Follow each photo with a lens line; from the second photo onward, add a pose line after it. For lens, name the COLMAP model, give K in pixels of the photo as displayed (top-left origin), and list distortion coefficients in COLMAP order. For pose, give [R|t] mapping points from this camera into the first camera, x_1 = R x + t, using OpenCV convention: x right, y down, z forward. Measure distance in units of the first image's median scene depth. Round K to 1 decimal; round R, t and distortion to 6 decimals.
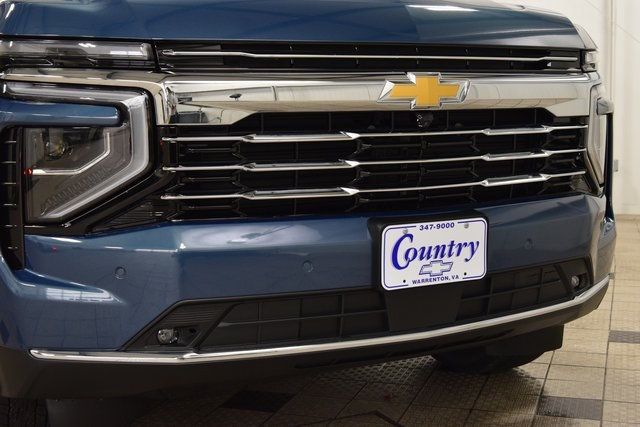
lens RADIAL K [[985.7, 0, 322.6], [0, 985.7, 218.5], [0, 0, 1]] dist [-0.034958, 0.000000]
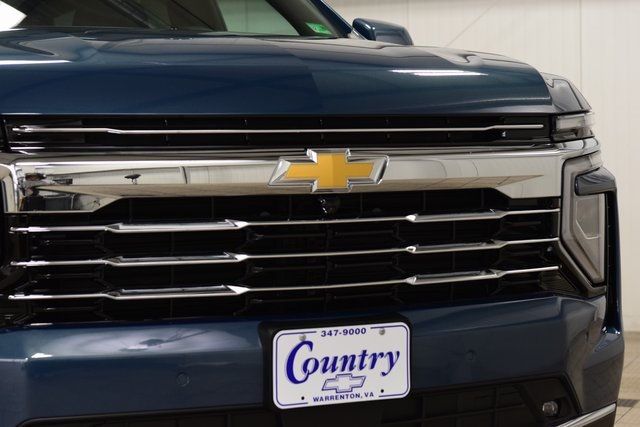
lens RADIAL K [[1654.5, 0, 316.6], [0, 1654.5, 208.5], [0, 0, 1]] dist [0.209604, 0.000000]
pose [[0.998752, -0.001278, -0.049923, 0.162010], [-0.002859, 0.996570, -0.082704, 0.019355], [0.049857, 0.082744, 0.995323, -0.402658]]
